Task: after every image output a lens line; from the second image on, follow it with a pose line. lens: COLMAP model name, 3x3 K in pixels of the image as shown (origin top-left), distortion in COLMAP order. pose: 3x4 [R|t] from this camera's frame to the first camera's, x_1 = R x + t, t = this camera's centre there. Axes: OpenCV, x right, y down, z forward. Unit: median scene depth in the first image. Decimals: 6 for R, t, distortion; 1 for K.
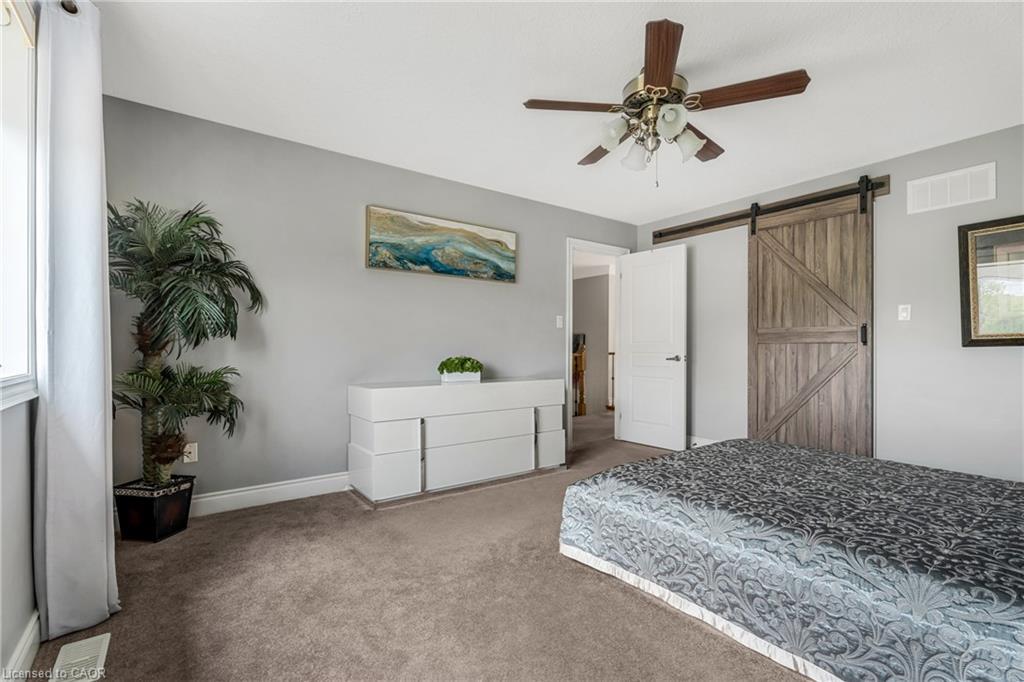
lens RADIAL K [[454.9, 0, 512.3], [0, 454.9, 348.1], [0, 0, 1]] dist [0.002117, 0.000336]
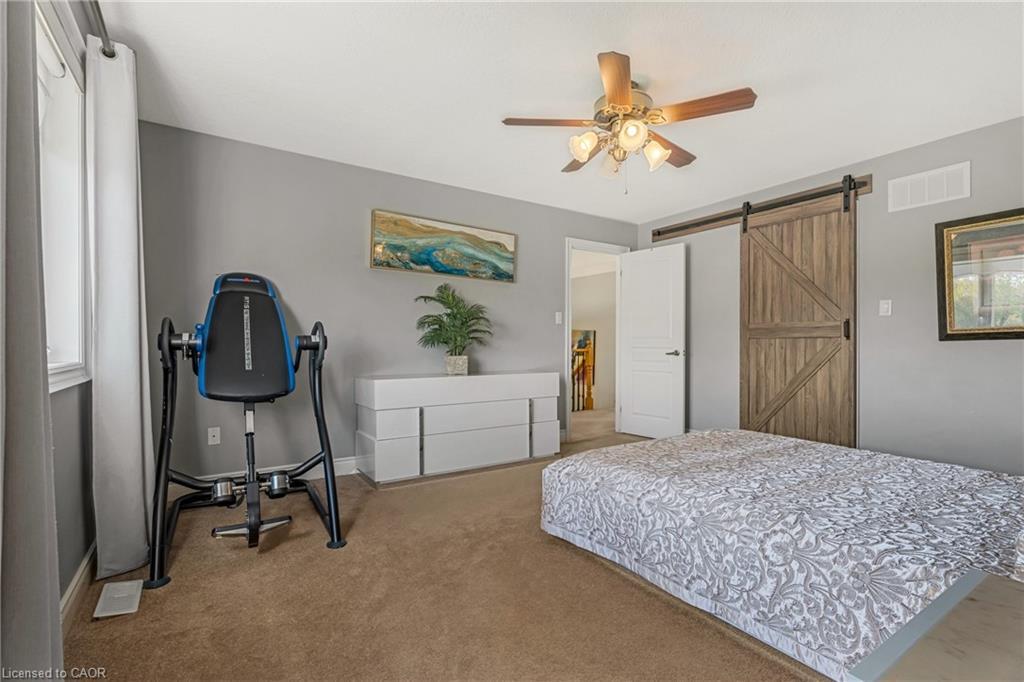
lens RADIAL K [[465.0, 0, 519.5], [0, 465.0, 346.9], [0, 0, 1]] dist [0.002276, 0.000647]
pose [[0.998953, -0.000859, -0.045746, 0.077643], [0.001017, 0.999994, 0.003427, 0.005404], [0.045743, -0.003470, 0.998947, -0.085472]]
